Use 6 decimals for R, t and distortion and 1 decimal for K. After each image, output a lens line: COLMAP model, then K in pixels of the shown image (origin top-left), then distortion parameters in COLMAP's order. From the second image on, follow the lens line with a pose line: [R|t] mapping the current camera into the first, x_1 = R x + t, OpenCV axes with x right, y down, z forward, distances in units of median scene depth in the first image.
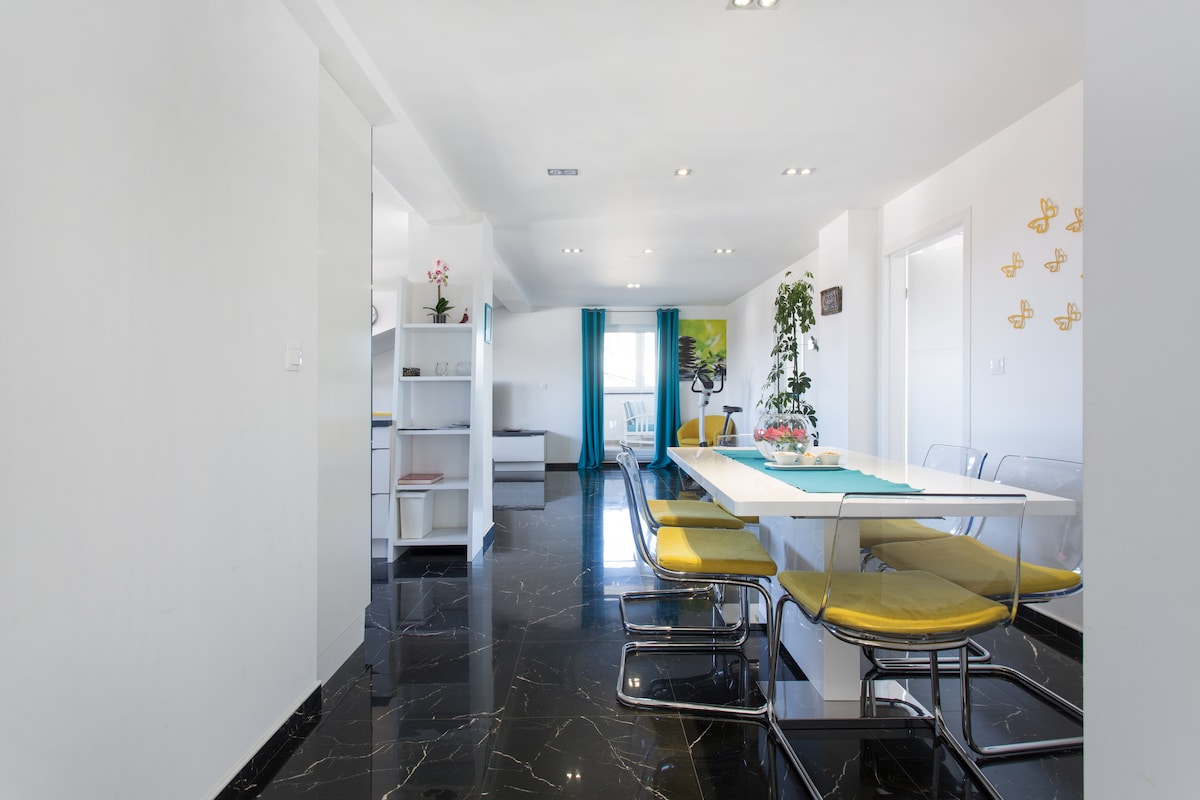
lens RADIAL K [[524.7, 0, 637.5], [0, 524.7, 396.5], [0, 0, 1]] dist [-0.000232, 0.000146]
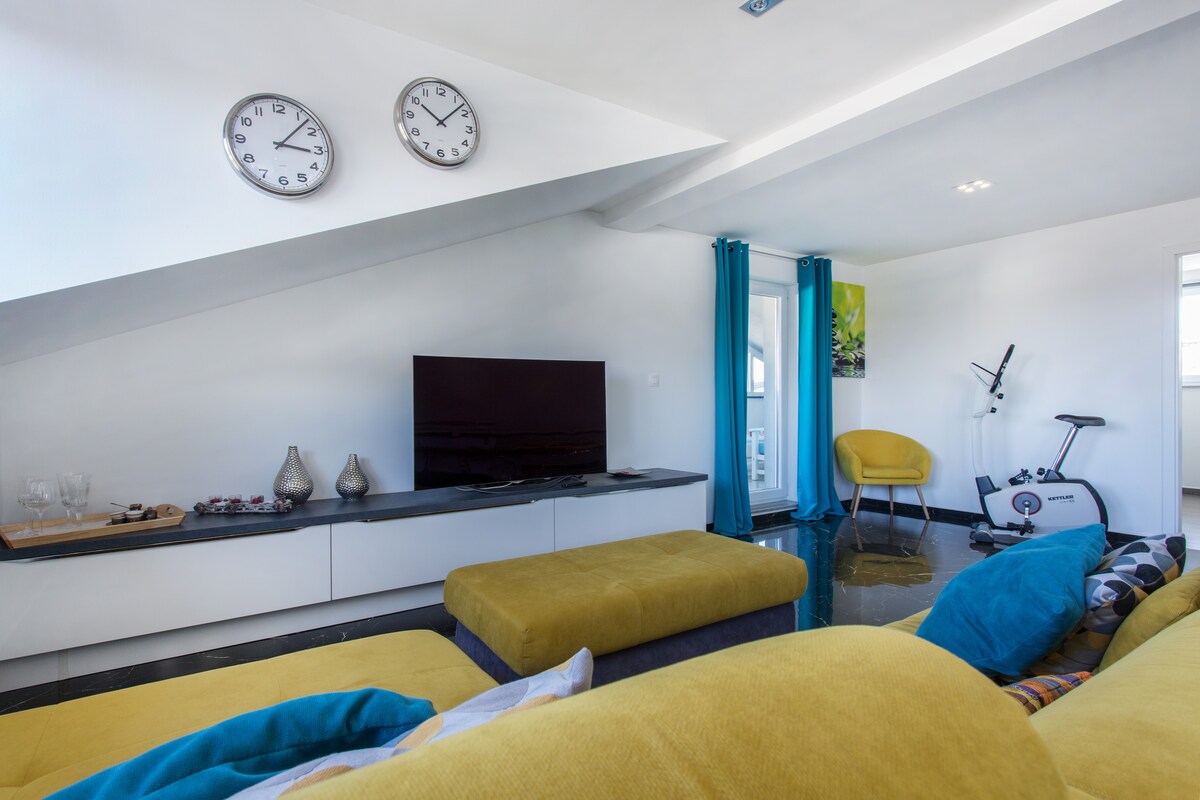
lens RADIAL K [[551.7, 0, 571.2], [0, 551.7, 412.9], [0, 0, 1]] dist [0.002237, 0.000832]
pose [[0.884042, -0.012979, 0.467228, -0.592633], [0.006323, 0.999855, 0.015811, 0.001493], [-0.467366, -0.011023, 0.883995, 0.665614]]
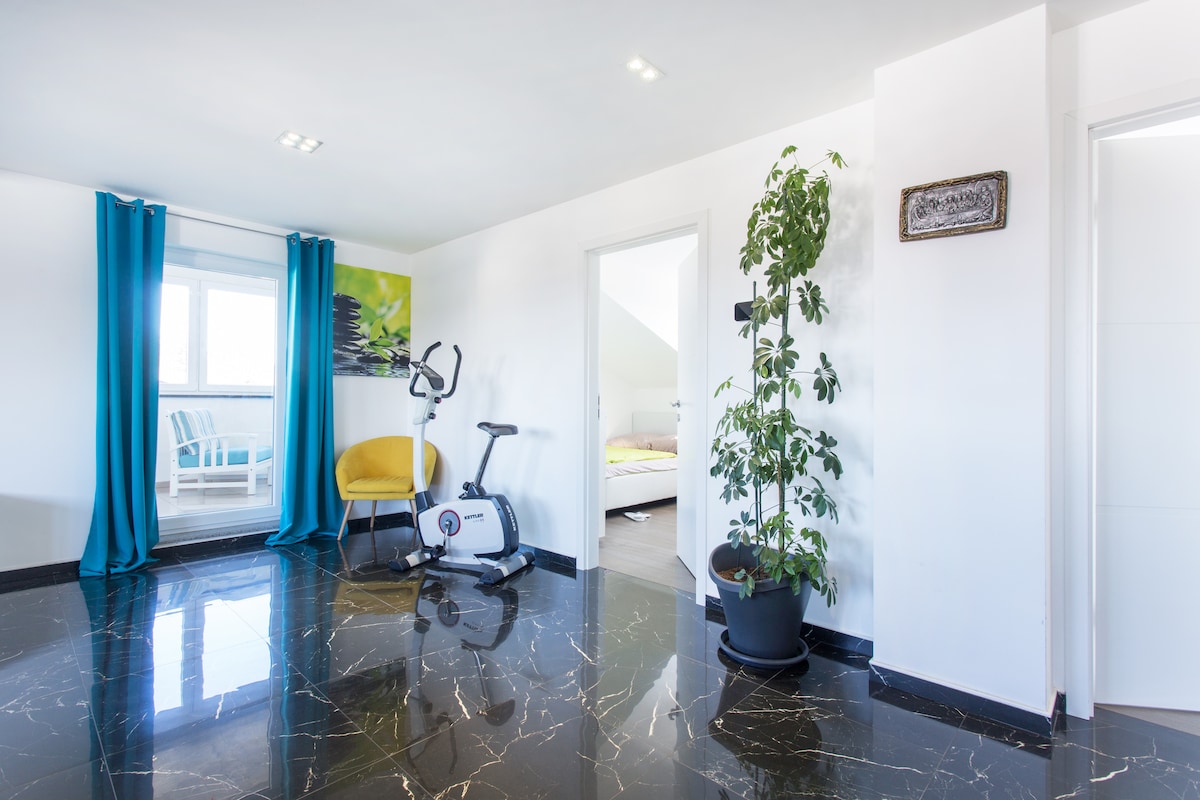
lens RADIAL K [[530.7, 0, 558.7], [0, 530.7, 402.0], [0, 0, 1]] dist [0.001204, 0.000501]
pose [[0.755704, 0.010146, 0.654835, -0.122033], [-0.009240, 0.999946, -0.004829, -0.001137], [-0.654848, -0.002401, 0.755757, 0.512568]]
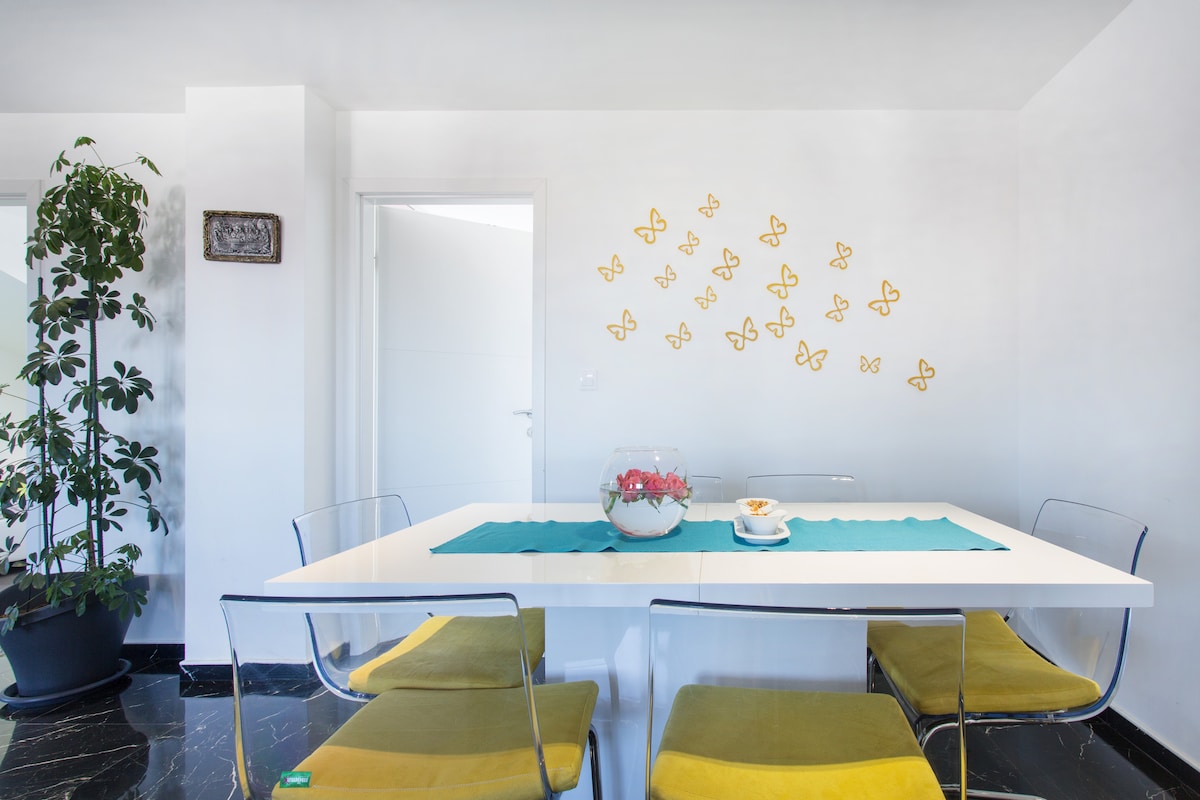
lens RADIAL K [[610.1, 0, 601.2], [0, 610.1, 416.5], [0, 0, 1]] dist [-0.001510, 0.001043]
pose [[0.100196, -0.002628, 0.994964, -0.120029], [0.007464, 0.999970, 0.001890, -0.000111], [-0.994940, 0.007237, 0.100213, 0.342850]]
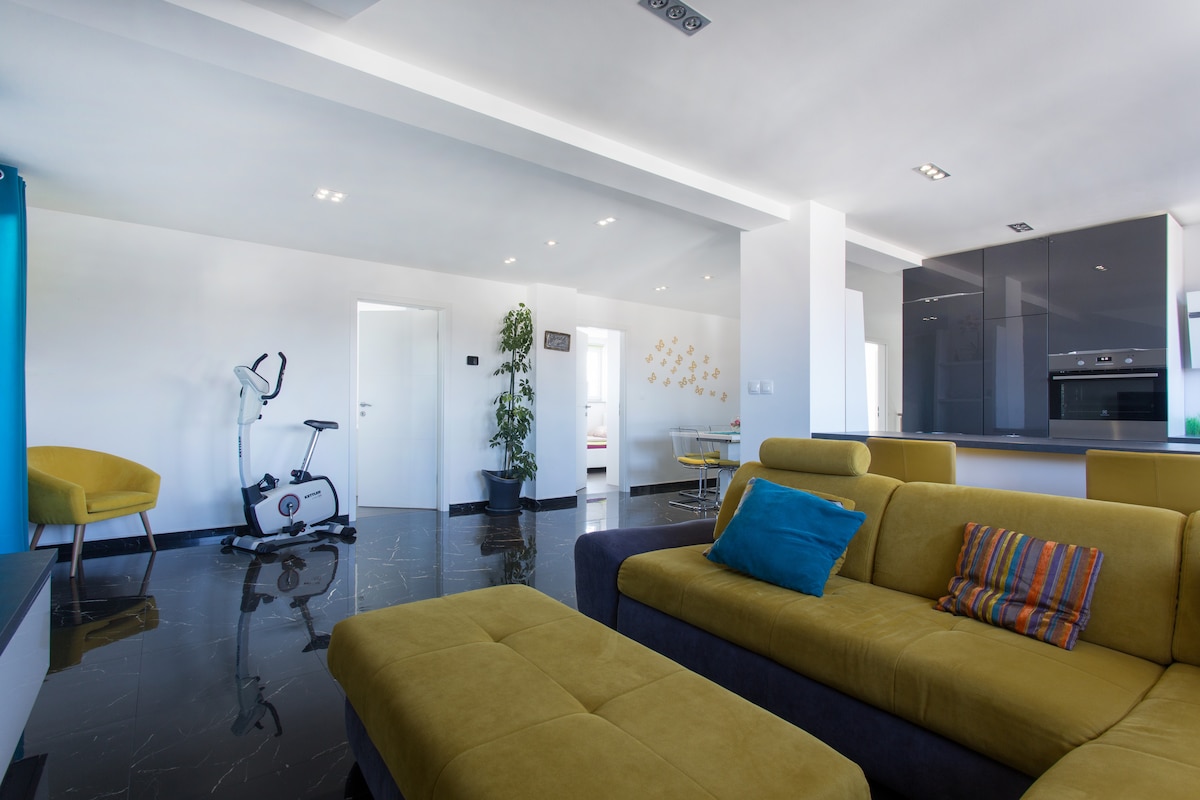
lens RADIAL K [[561.8, 0, 607.9], [0, 561.8, 398.4], [0, 0, 1]] dist [-0.000891, -0.000087]
pose [[-0.500699, 0.007657, 0.865587, -0.610572], [-0.008263, 0.999873, -0.013625, -0.003326], [-0.865582, -0.013974, -0.500572, 0.973859]]
